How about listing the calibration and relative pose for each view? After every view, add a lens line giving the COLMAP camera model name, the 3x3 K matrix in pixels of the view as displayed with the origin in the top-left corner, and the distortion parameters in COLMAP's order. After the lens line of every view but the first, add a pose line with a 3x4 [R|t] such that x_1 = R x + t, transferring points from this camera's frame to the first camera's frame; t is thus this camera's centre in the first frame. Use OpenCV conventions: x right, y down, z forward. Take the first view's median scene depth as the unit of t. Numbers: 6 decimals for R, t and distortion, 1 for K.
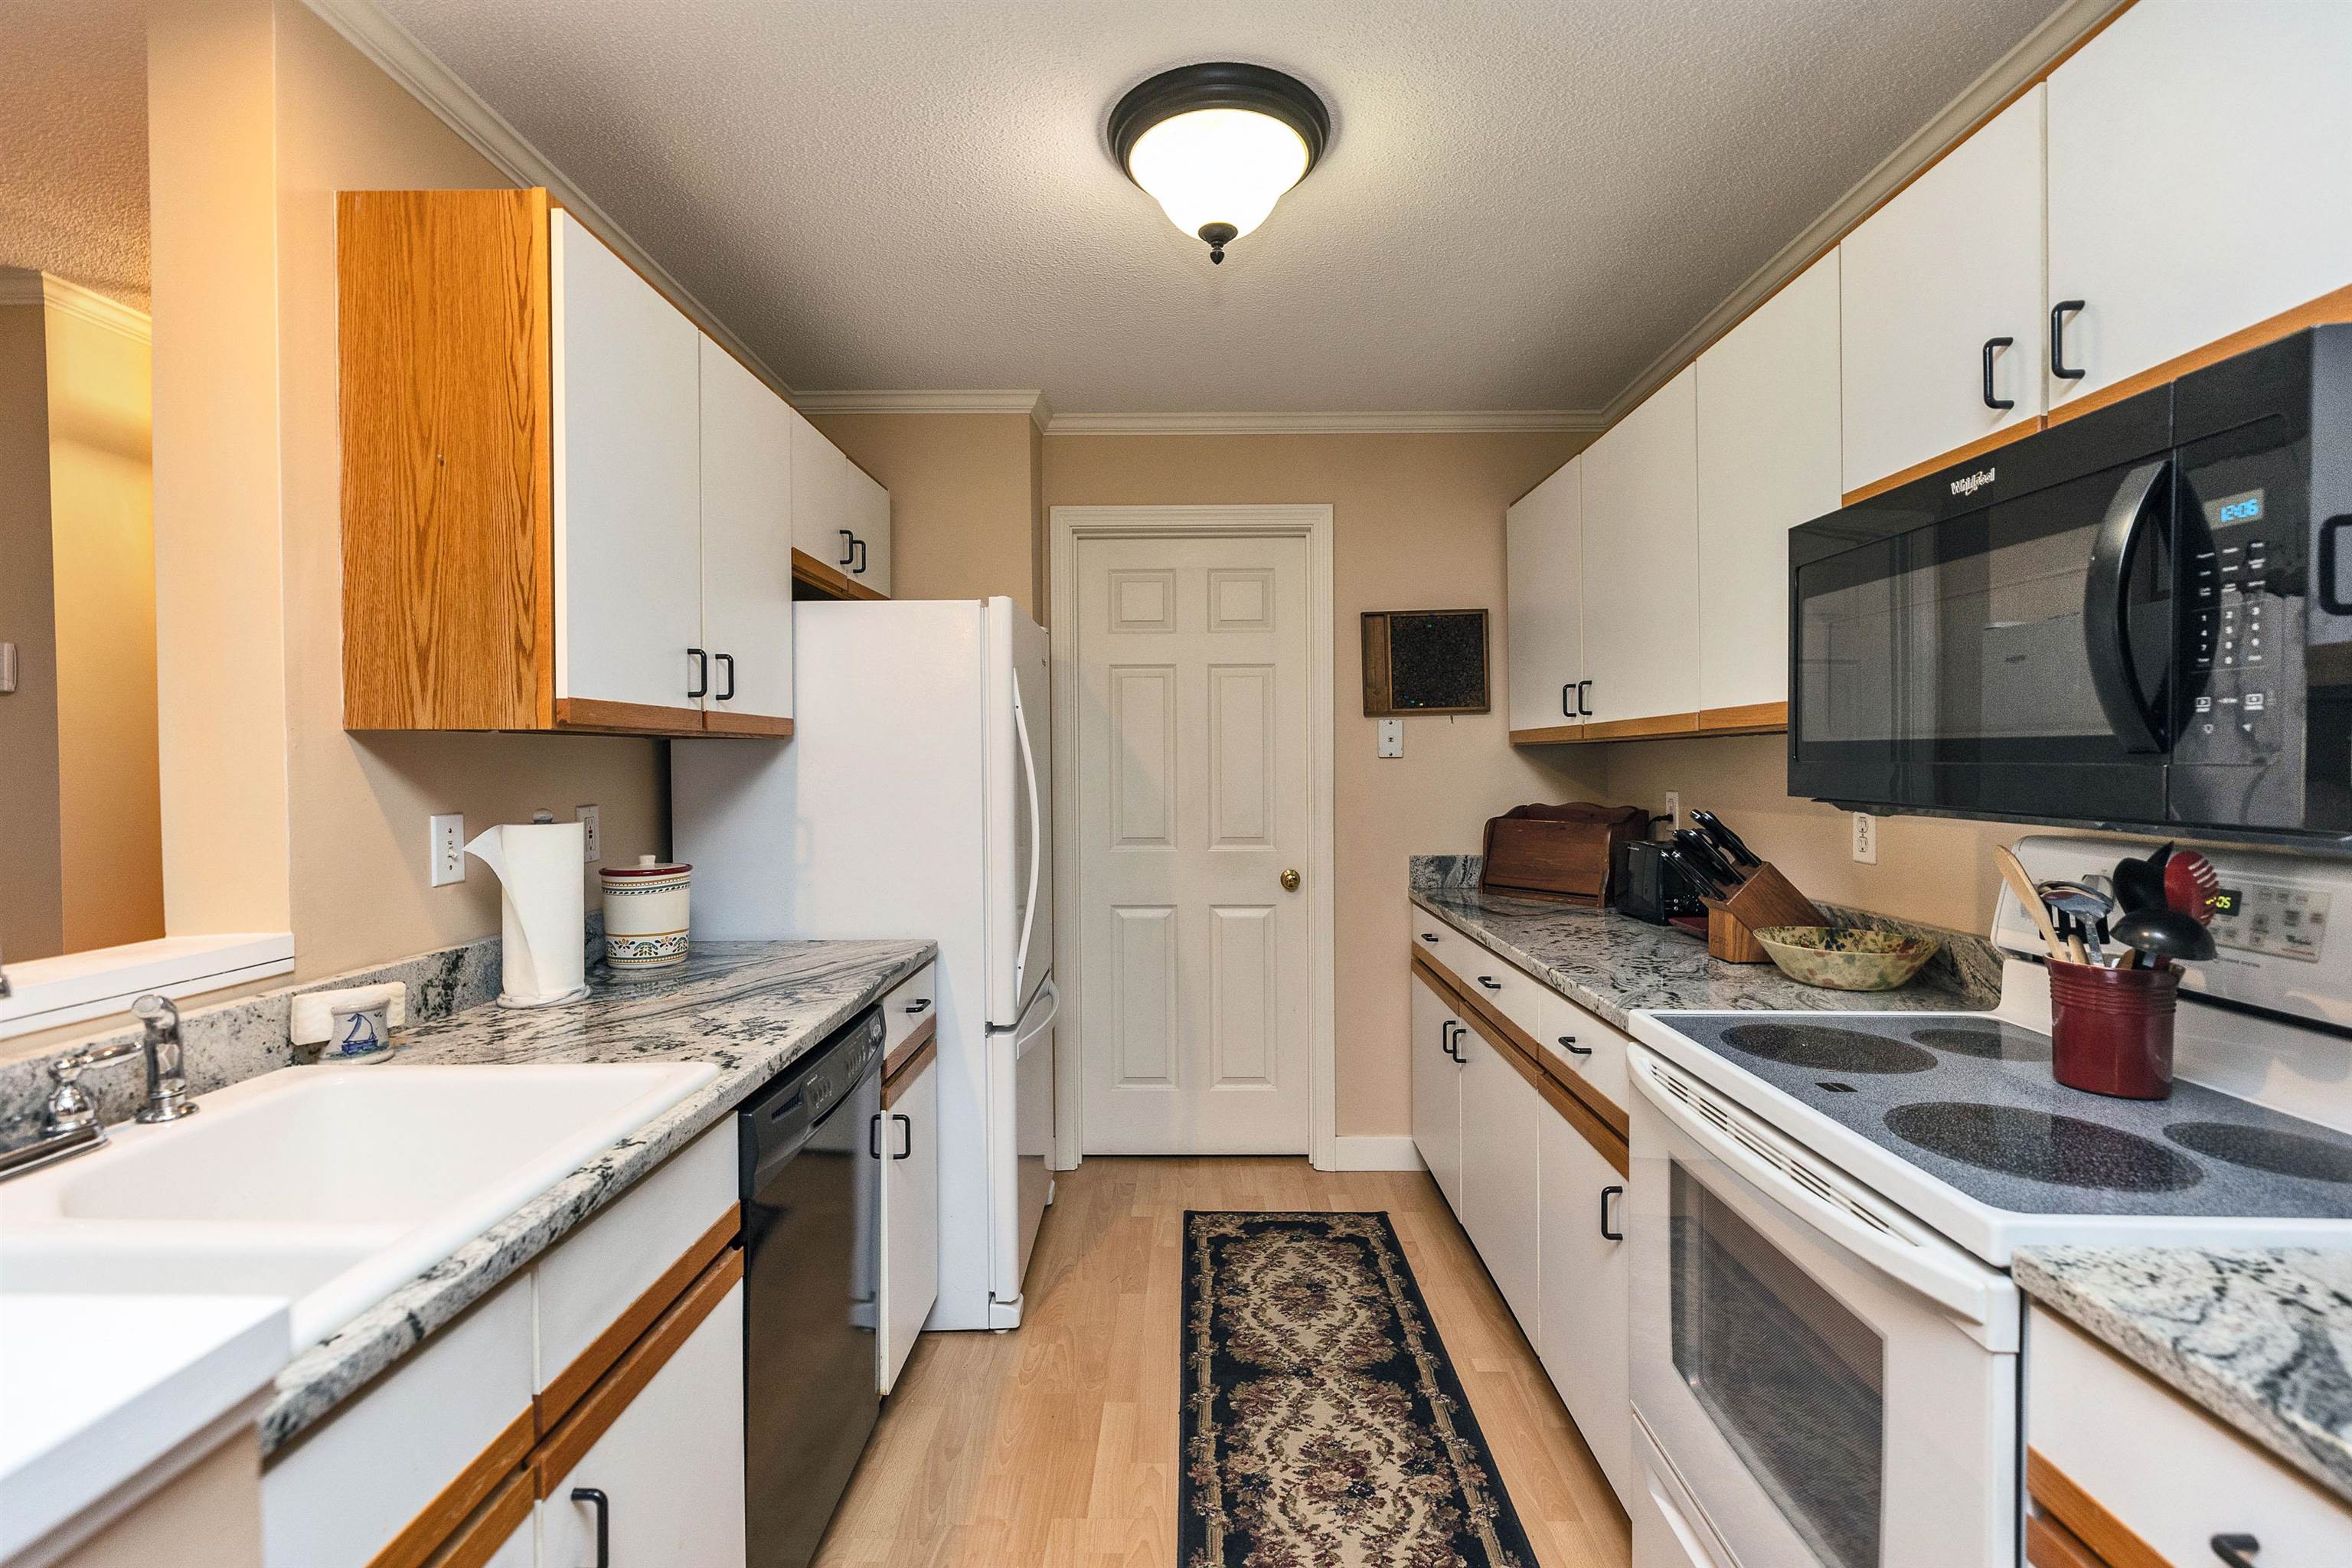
lens RADIAL K [[1064.2, 0, 1170.4], [0, 1064.2, 776.5], [0, 0, 1]] dist [0.006966, -0.001558]
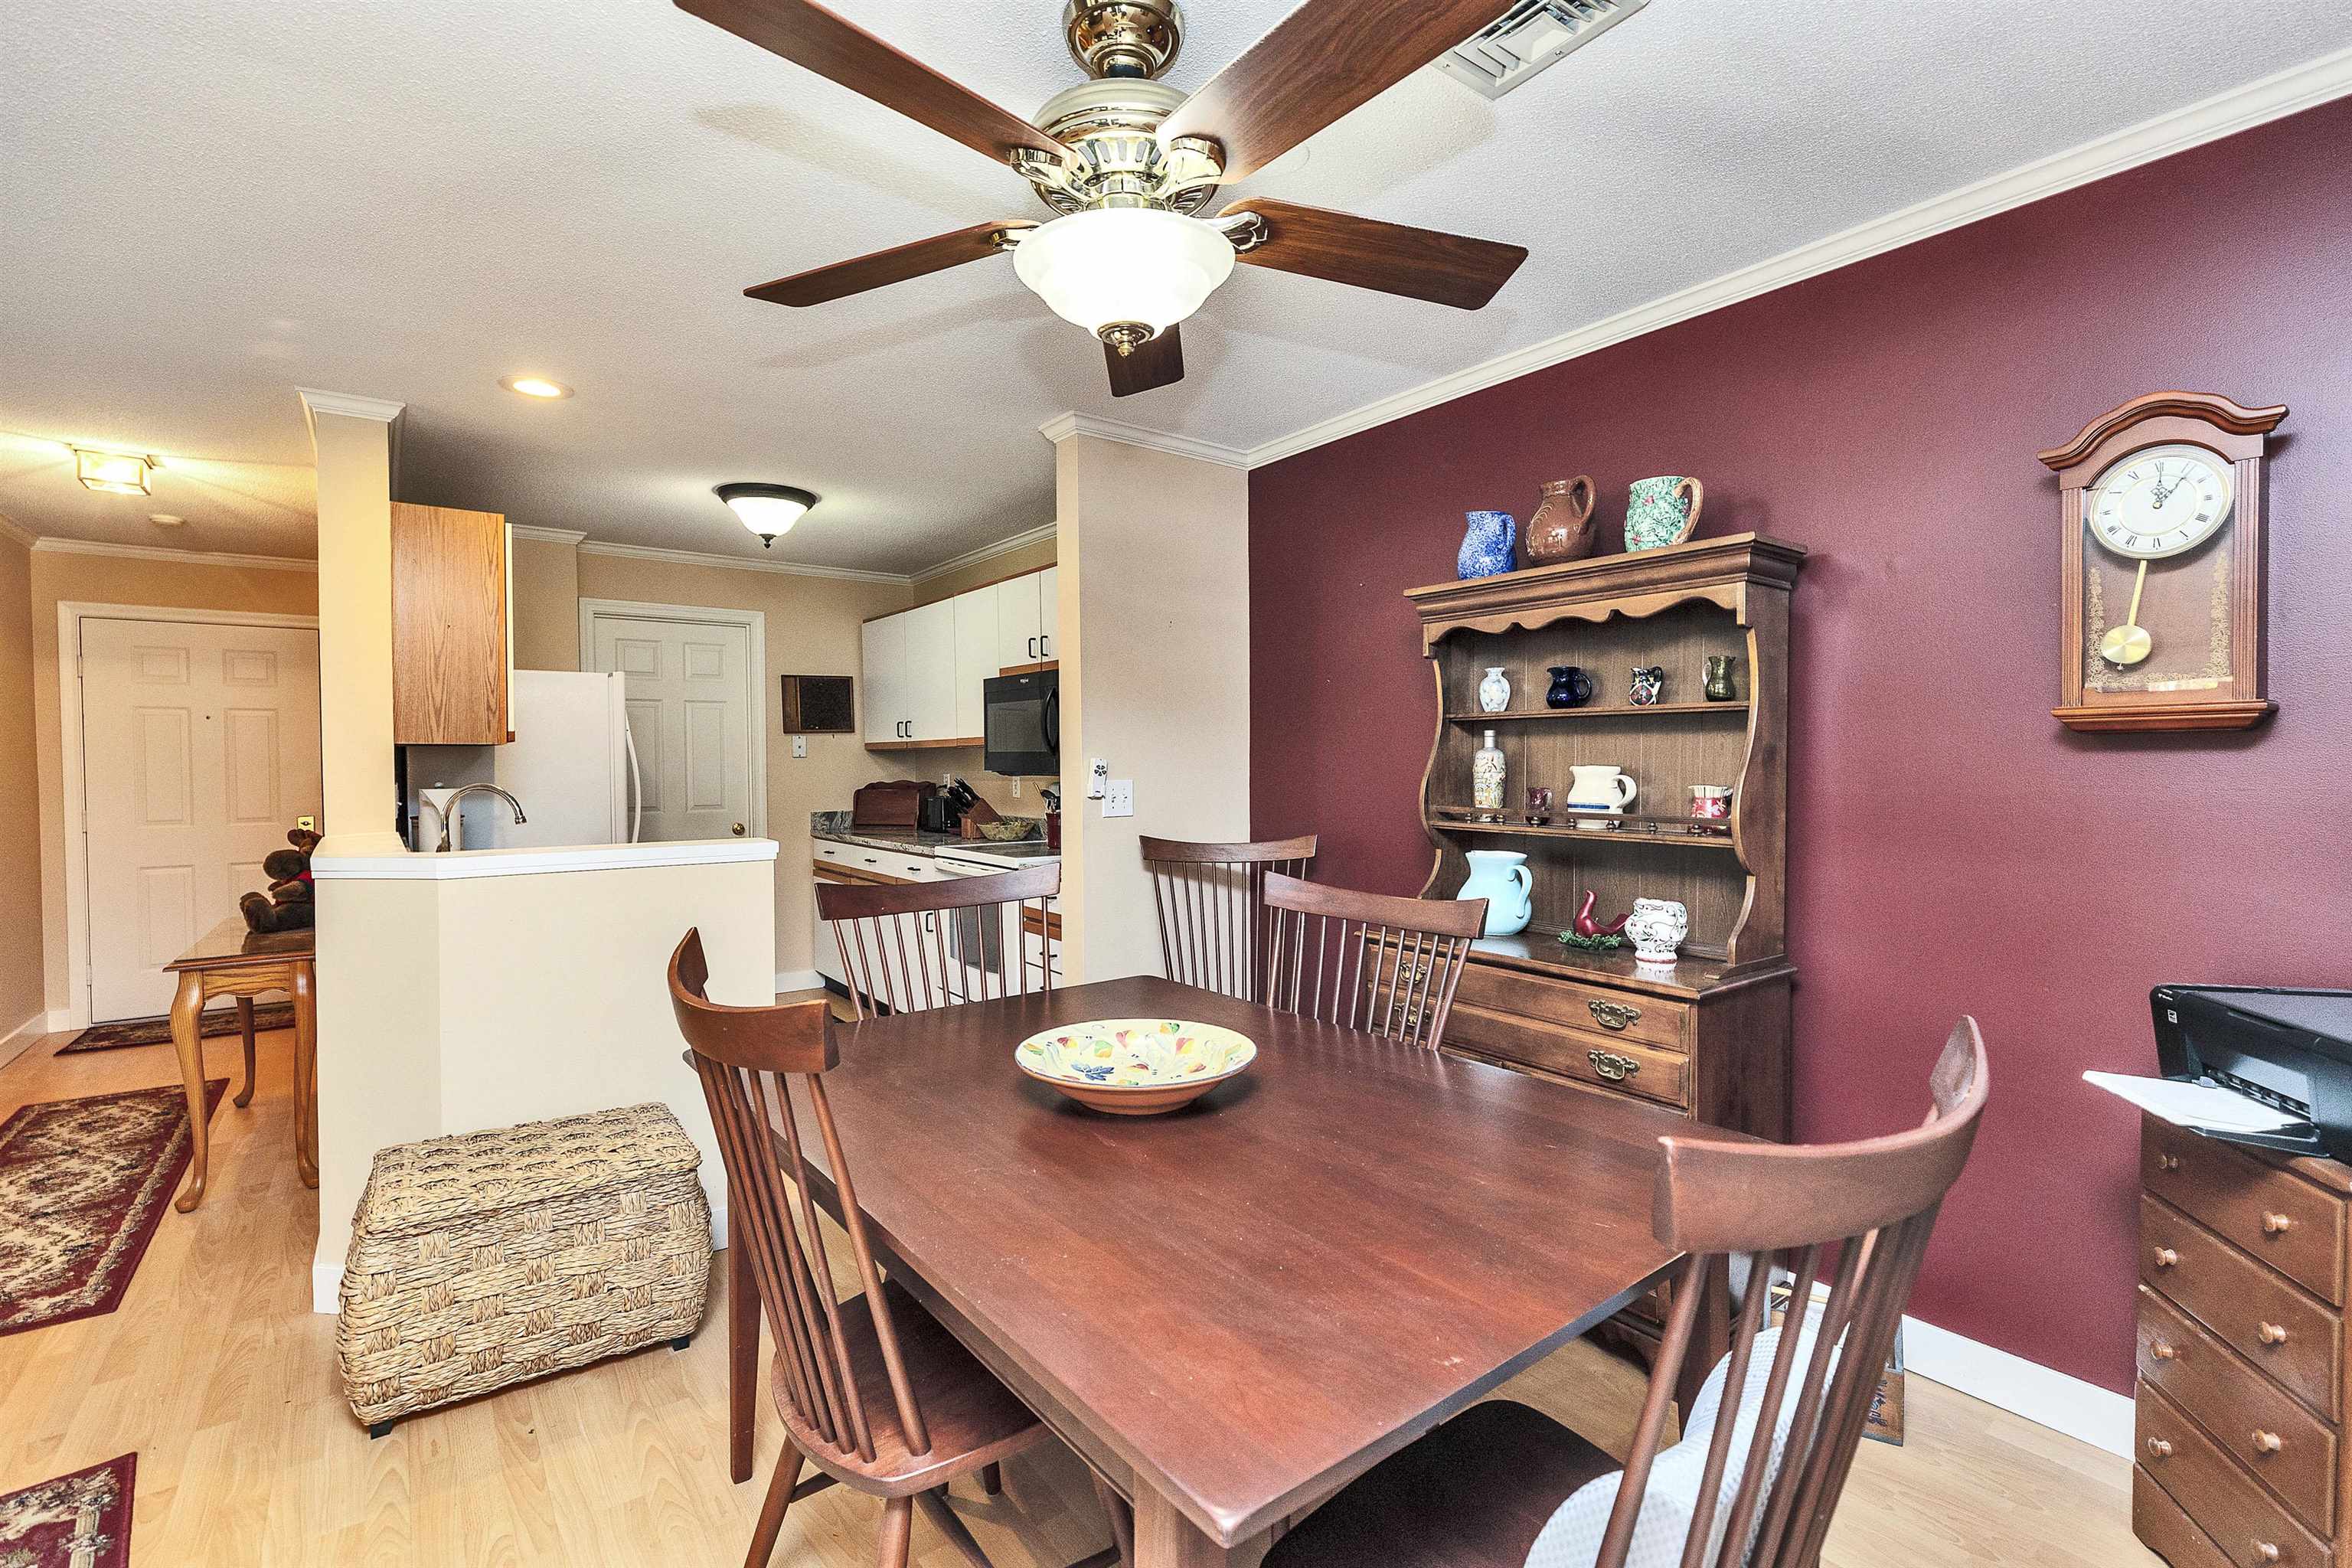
lens RADIAL K [[1064.2, 0, 1174.2], [0, 1064.2, 791.7], [0, 0, 1]] dist [0.006966, -0.001558]
pose [[0.793790, -0.019517, 0.607879, -0.428562], [0.011195, 0.999785, 0.017480, 0.018035], [-0.608089, -0.007071, 0.793837, -0.895236]]
